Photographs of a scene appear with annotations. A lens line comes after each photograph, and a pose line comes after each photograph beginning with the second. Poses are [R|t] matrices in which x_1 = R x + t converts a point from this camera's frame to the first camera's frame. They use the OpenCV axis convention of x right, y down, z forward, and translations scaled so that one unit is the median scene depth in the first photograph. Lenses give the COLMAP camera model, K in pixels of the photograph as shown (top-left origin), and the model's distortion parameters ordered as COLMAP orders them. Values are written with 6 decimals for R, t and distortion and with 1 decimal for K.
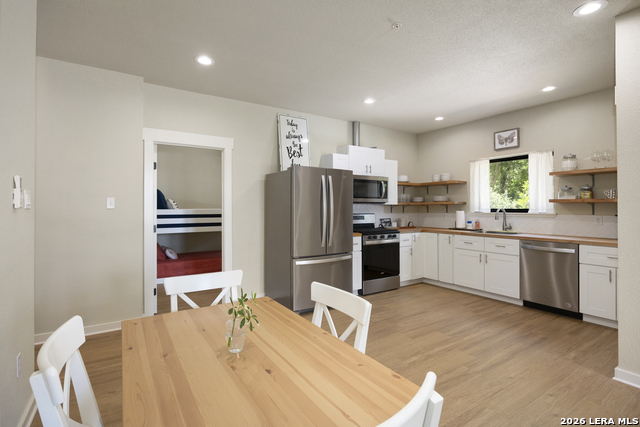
lens RADIAL K [[307.6, 0, 317.3], [0, 307.6, 204.6], [0, 0, 1]] dist [-0.000947, -0.000358]
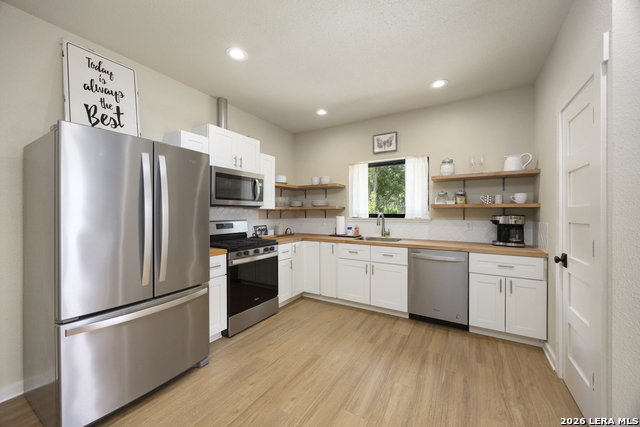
lens RADIAL K [[244.1, 0, 317.9], [0, 244.1, 212.8], [0, 0, 1]] dist [0.001086, 0.000125]
pose [[0.899510, 0.000602, 0.436900, 0.086418], [-0.004981, 0.999948, 0.008878, 0.003959], [-0.436872, -0.010162, 0.899466, 0.402919]]
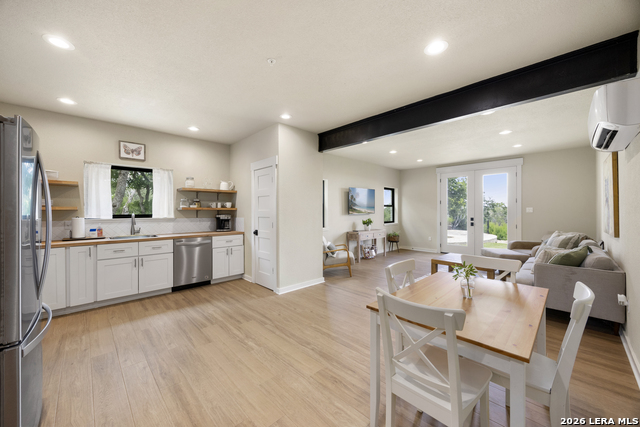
lens RADIAL K [[245.9, 0, 317.5], [0, 245.9, 210.6], [0, 0, 1]] dist [-0.000359, -0.000008]
pose [[-0.191846, 0.002552, 0.981422, -0.374033], [-0.005909, 0.999975, -0.003755, -0.001677], [-0.981407, -0.006519, -0.191826, 0.536174]]
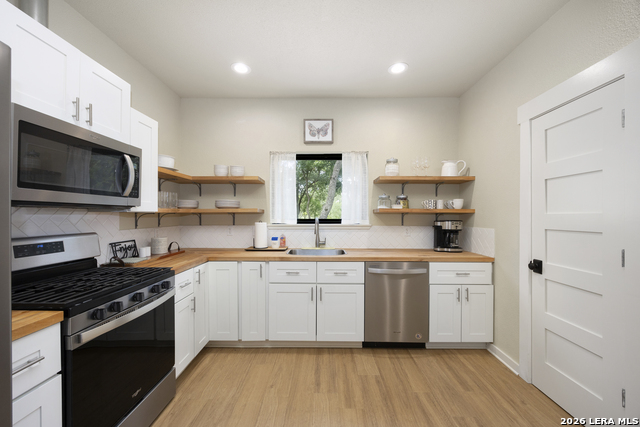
lens RADIAL K [[251.8, 0, 318.2], [0, 251.8, 216.6], [0, 0, 1]] dist [-0.000054, 0.000241]
pose [[0.552929, -0.002358, 0.833225, 0.079648], [-0.009905, 0.999907, 0.009403, 0.000786], [-0.833170, -0.013452, 0.552854, 0.658492]]
